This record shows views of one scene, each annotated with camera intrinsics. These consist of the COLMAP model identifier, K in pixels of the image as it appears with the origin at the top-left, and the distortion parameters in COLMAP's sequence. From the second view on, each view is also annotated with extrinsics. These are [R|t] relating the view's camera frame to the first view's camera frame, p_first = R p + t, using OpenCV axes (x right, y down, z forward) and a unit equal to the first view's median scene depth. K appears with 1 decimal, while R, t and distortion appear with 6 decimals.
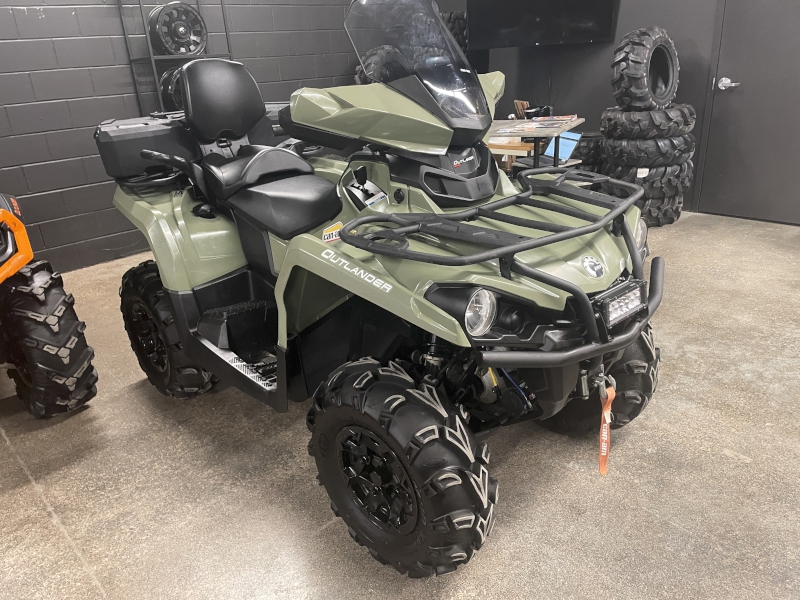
lens RADIAL K [[602.1, 0, 400.0], [0, 602.1, 300.0], [0, 0, 1]] dist [0.085016, -0.112825]
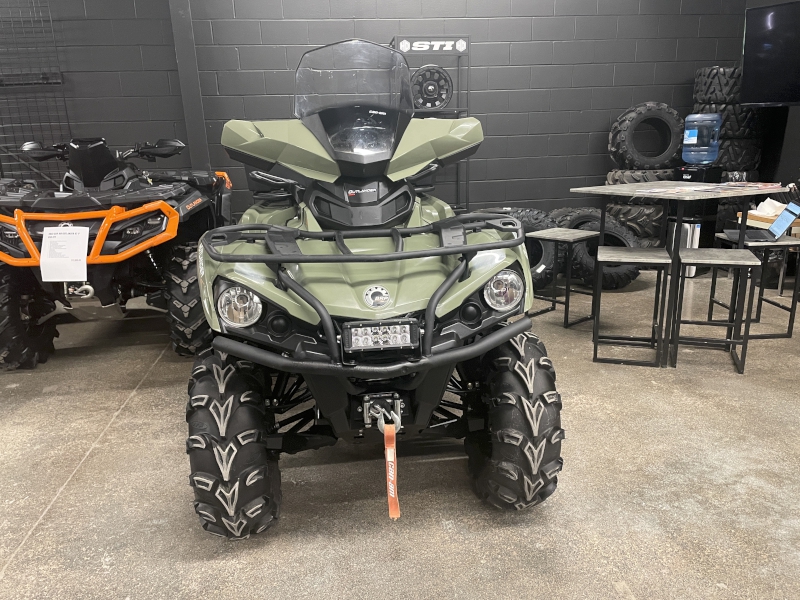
lens RADIAL K [[602.1, 0, 400.0], [0, 602.1, 300.0], [0, 0, 1]] dist [0.085016, -0.112825]
pose [[0.807439, 0.190146, -0.558468, 0.641687], [-0.239282, 0.970828, -0.015412, -0.029903], [0.539246, 0.146075, 0.829383, 0.121038]]
